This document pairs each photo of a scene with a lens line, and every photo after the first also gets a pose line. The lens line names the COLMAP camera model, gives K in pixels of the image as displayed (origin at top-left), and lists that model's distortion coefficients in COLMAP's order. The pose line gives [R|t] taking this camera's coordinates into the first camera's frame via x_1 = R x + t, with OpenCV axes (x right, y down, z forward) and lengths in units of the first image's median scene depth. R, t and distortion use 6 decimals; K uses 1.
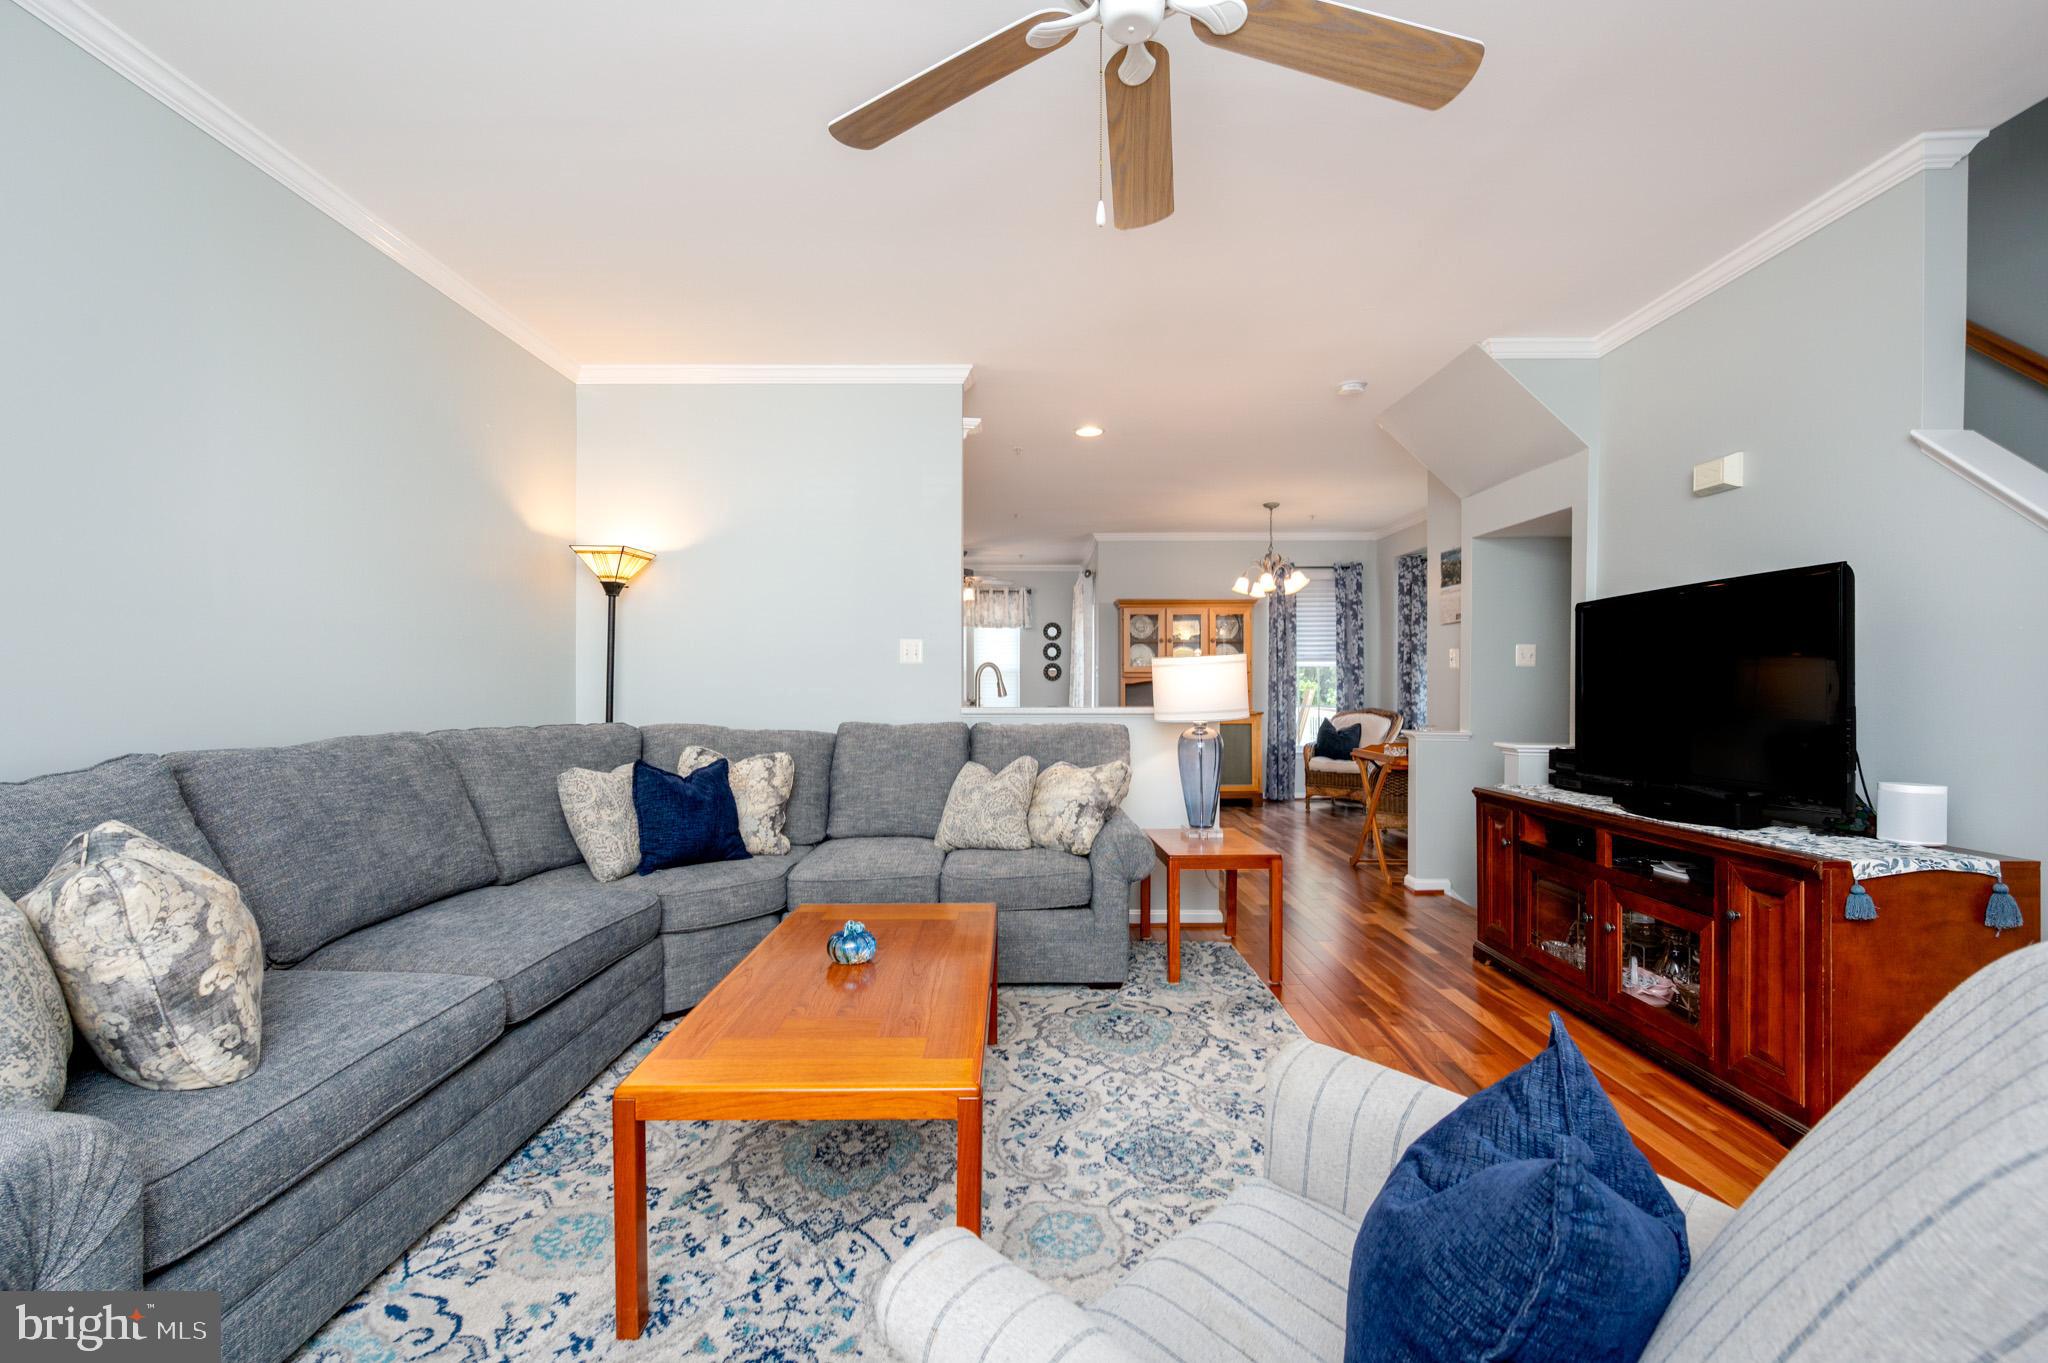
lens RADIAL K [[884.7, 0, 1045.2], [0, 884.7, 683.0], [0, 0, 1]] dist [0.000512, -0.000770]
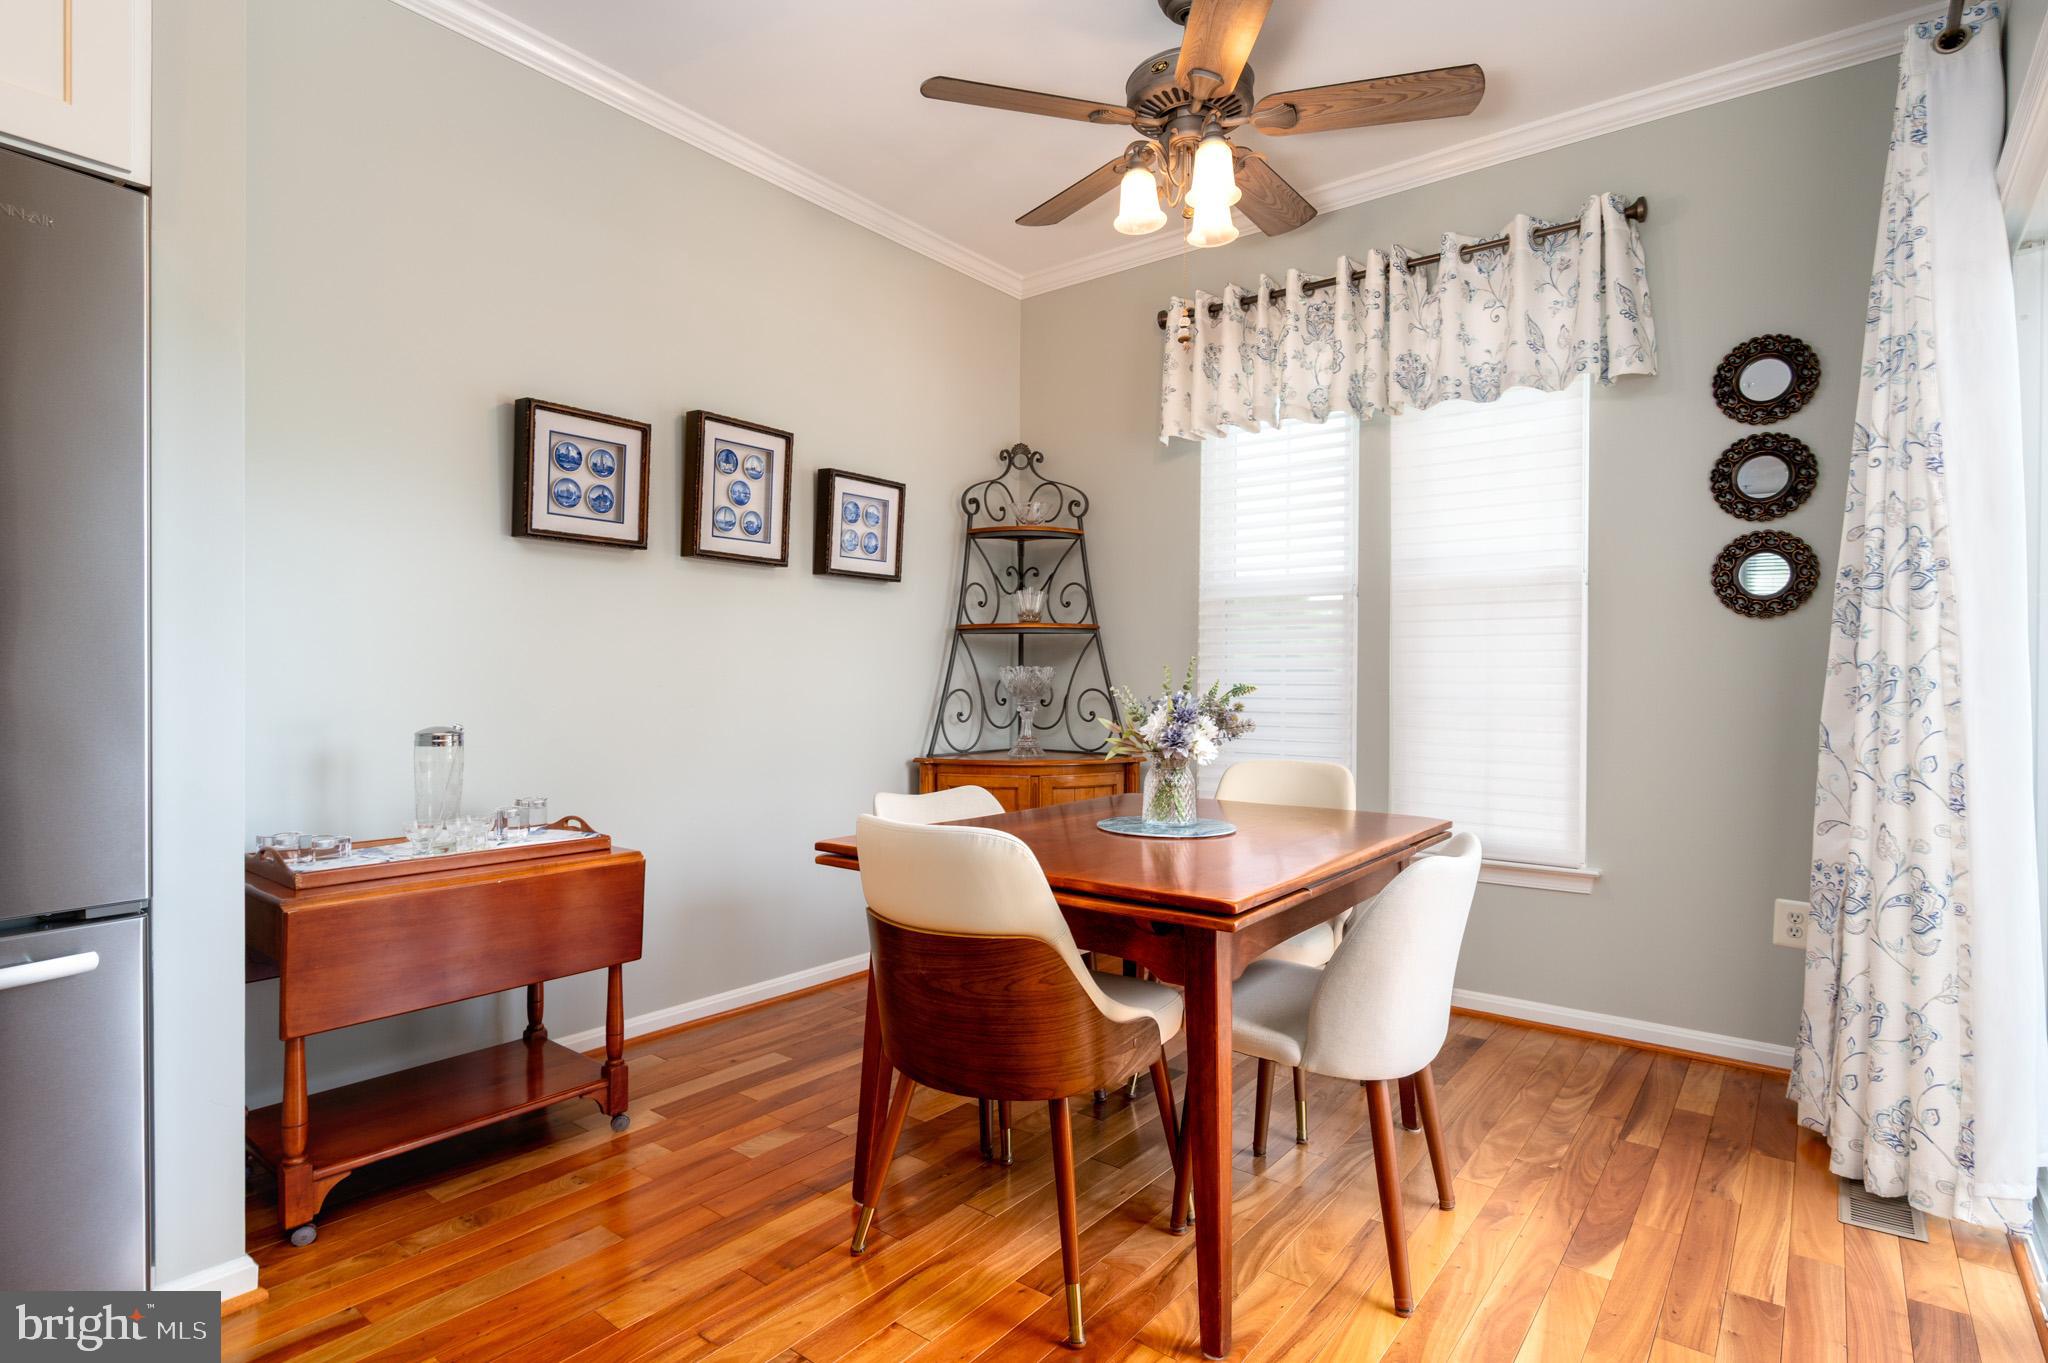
lens RADIAL K [[1068.4, 0, 1025.1], [0, 1068.4, 685.5], [0, 0, 1]] dist [0.011195, -0.007786]
pose [[0.772004, 0.004063, -0.635604, 0.107105], [-0.005594, 0.999984, -0.000402, 0.046717], [0.635593, 0.003866, 0.772015, 2.161204]]
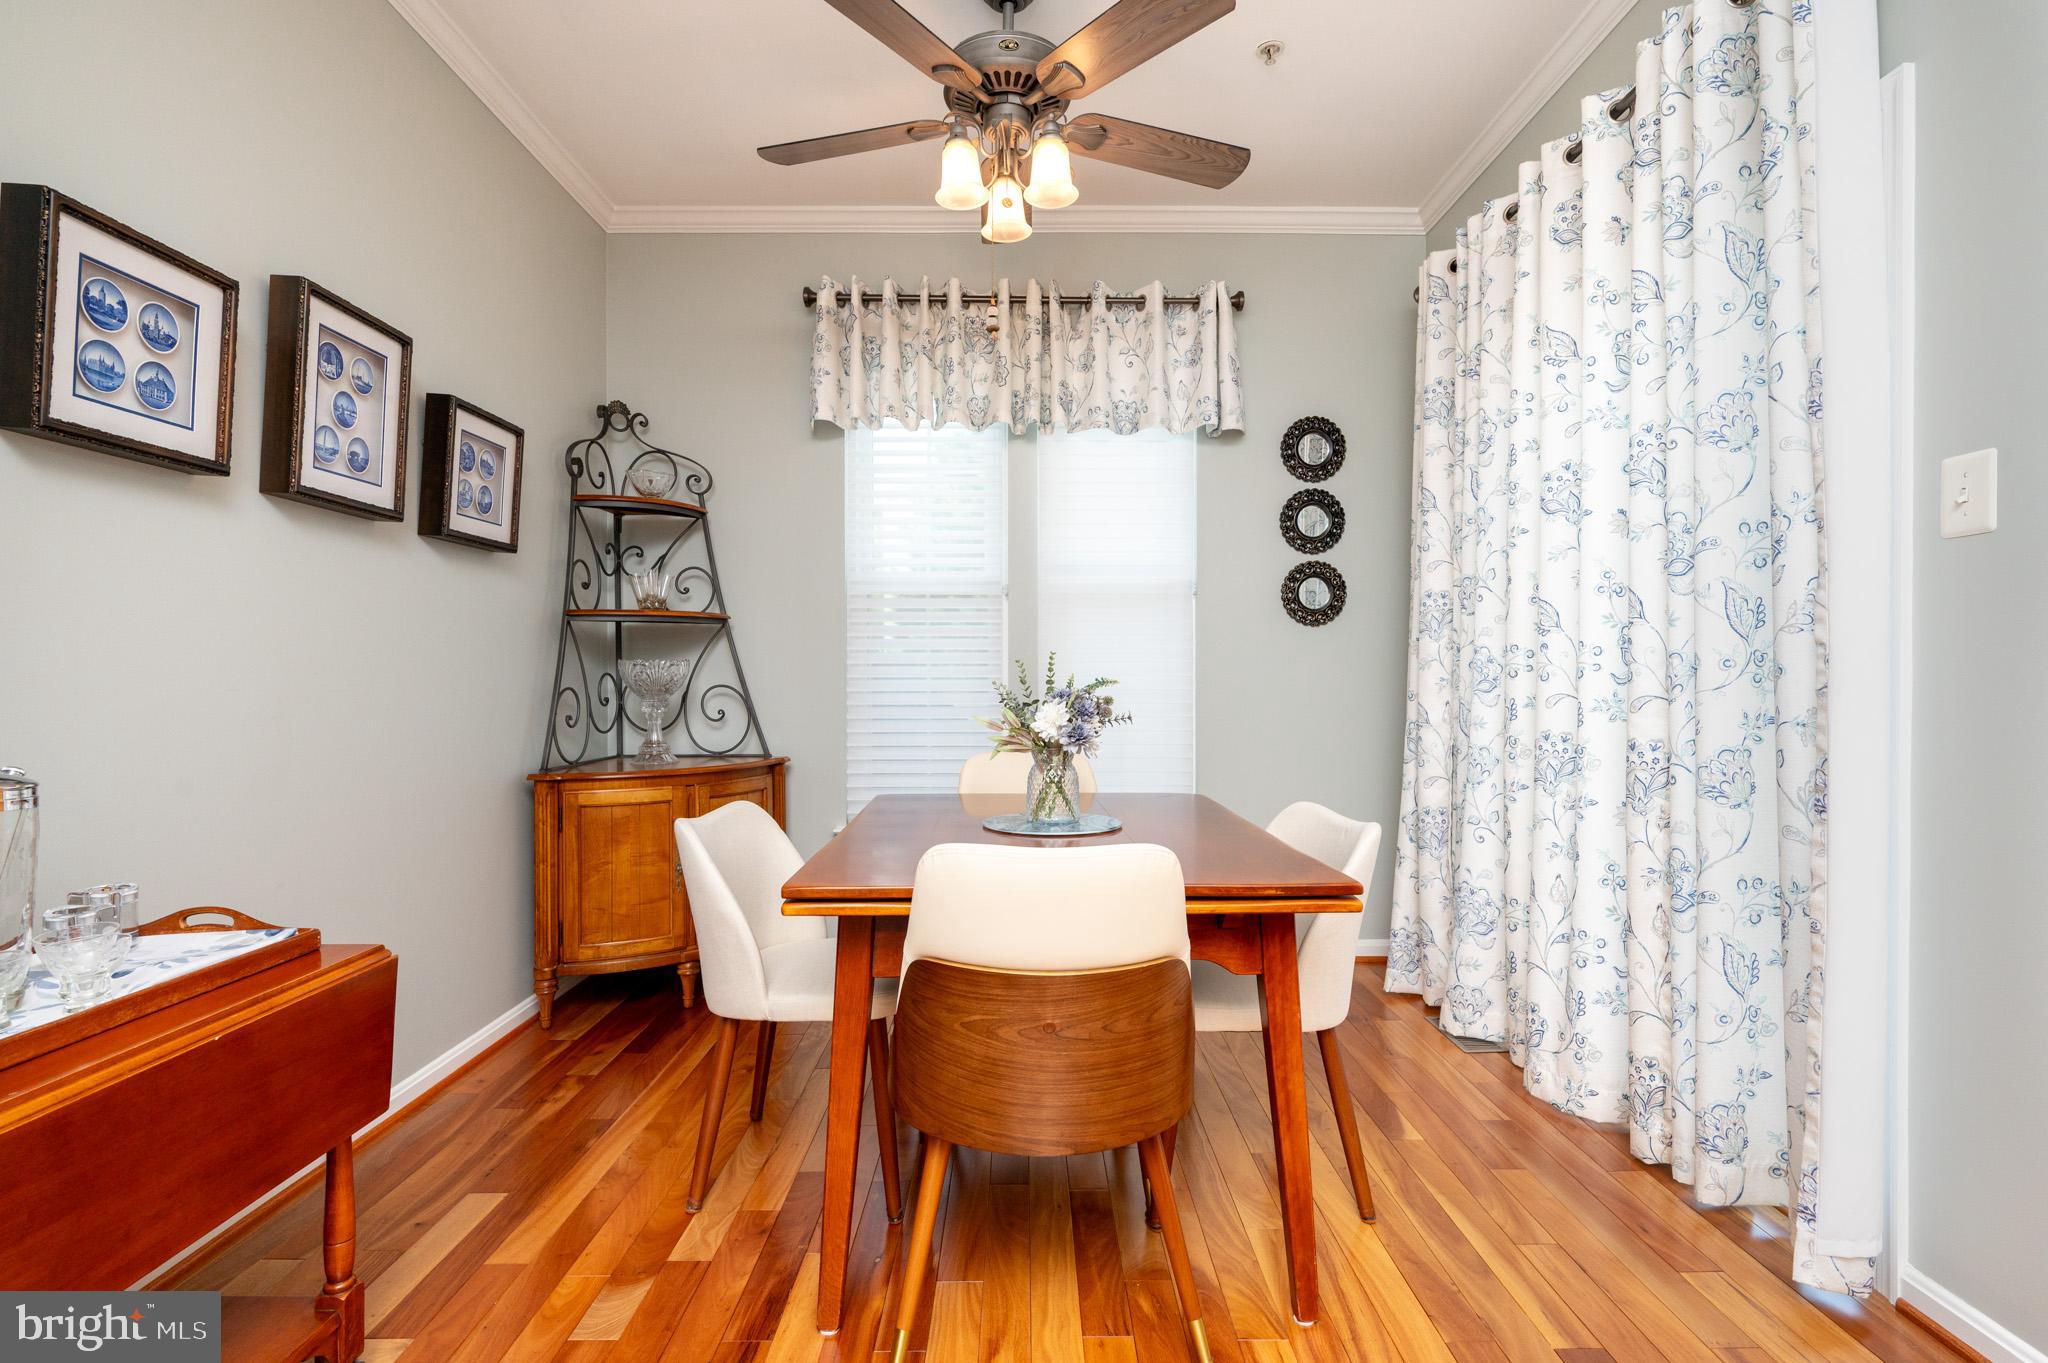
lens RADIAL K [[998.8, 0, 1041.7], [0, 998.8, 677.1], [0, 0, 1]] dist [0.001318, 0.001386]
pose [[0.999911, -0.004101, -0.012667, -0.233237], [0.004079, 0.999990, -0.001777, 0.044916], [0.012674, 0.001725, 0.999918, 2.123331]]
